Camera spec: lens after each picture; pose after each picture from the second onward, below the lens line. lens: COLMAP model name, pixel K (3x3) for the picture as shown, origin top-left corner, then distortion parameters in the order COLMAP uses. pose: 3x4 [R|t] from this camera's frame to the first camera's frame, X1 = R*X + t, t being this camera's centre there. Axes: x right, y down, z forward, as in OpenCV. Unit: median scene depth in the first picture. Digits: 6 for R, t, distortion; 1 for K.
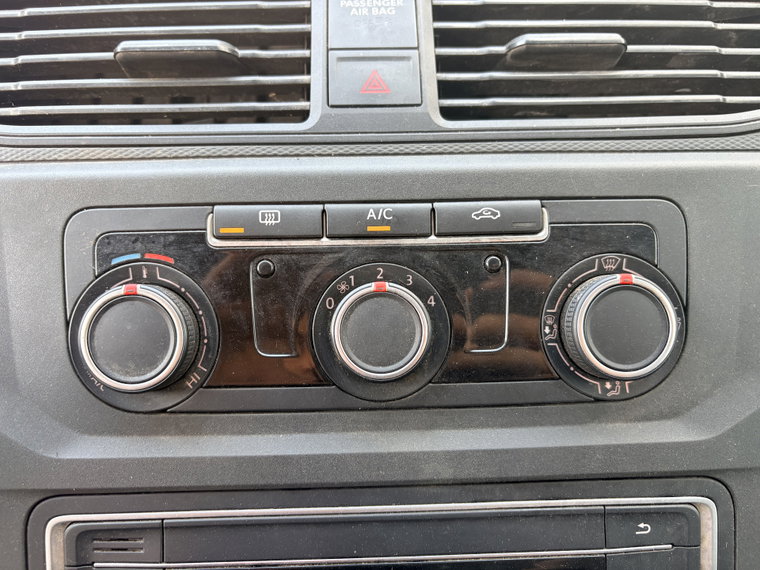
lens RADIAL K [[681.0, 0, 380.0], [0, 681.0, 285.0], [0, 0, 1]] dist [-0.005374, -0.000166]
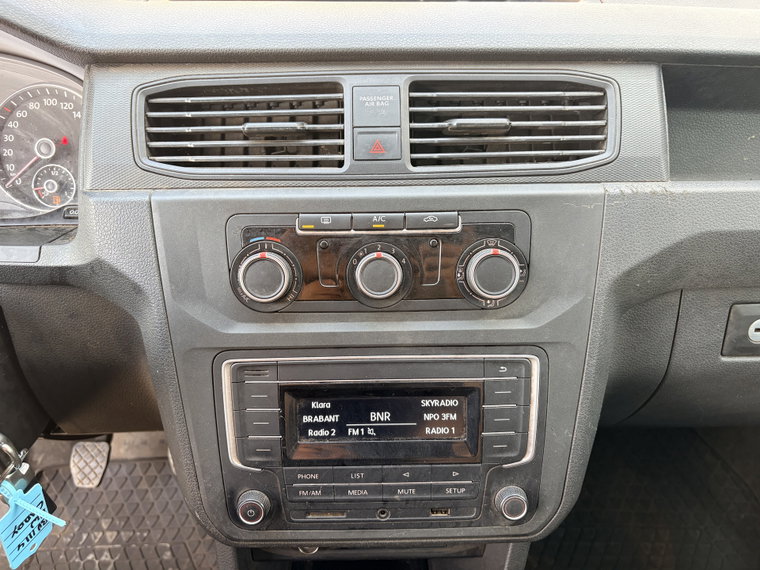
lens RADIAL K [[681.0, 0, 380.0], [0, 681.0, 285.0], [0, 0, 1]] dist [-0.005374, -0.000166]
pose [[0.999916, 0.009513, -0.008775, 0.022526], [-0.008362, 0.992366, 0.123047, -0.158829], [0.009879, -0.122963, 0.992362, -1.077737]]
